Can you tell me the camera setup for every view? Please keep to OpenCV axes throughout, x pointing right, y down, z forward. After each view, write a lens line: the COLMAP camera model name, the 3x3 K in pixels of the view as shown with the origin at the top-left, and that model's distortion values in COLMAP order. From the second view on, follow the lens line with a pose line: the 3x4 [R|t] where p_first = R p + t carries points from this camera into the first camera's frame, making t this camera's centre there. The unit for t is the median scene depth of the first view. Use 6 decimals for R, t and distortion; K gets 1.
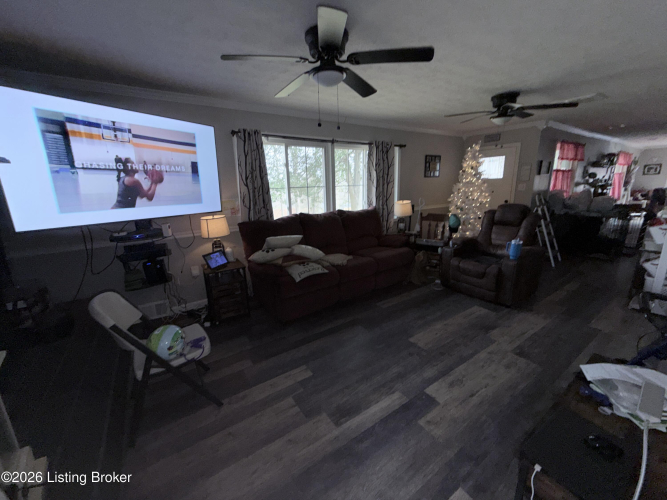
lens RADIAL K [[266.0, 0, 333.2], [0, 266.0, 248.6], [0, 0, 1]] dist [-0.003886, -0.000119]
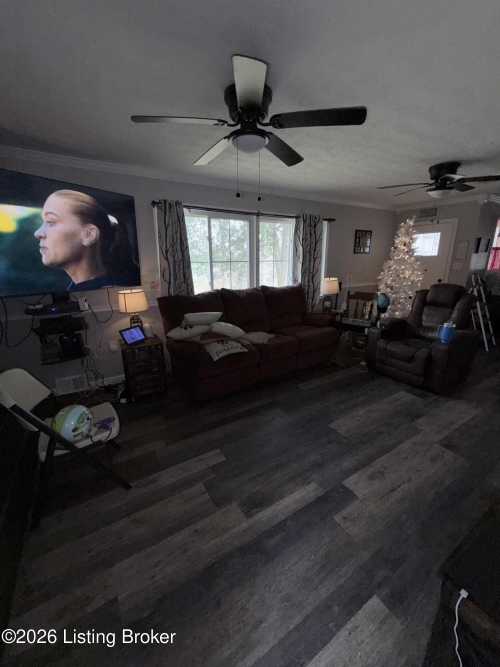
lens RADIAL K [[266.0, 0, 251.3], [0, 266.0, 332.0], [0, 0, 1]] dist [-0.003886, -0.000119]
pose [[0.999129, 0.027256, -0.031596, 0.026041], [-0.026205, 0.999105, 0.033213, -0.016173], [0.032473, -0.032356, 0.998949, 0.046712]]
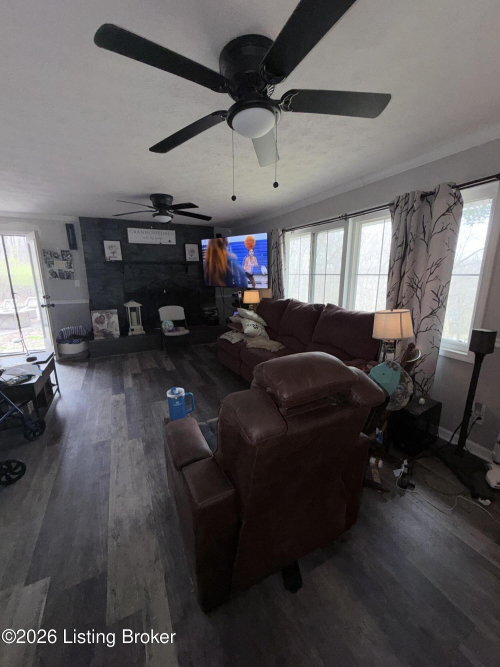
lens RADIAL K [[266.0, 0, 248.4], [0, 266.0, 333.0], [0, 0, 1]] dist [-0.003886, -0.000119]
pose [[-0.136307, 0.248287, -0.959049, 1.314100], [-0.222463, 0.935688, 0.273857, -0.359831], [0.965366, 0.250681, -0.072306, 1.318896]]
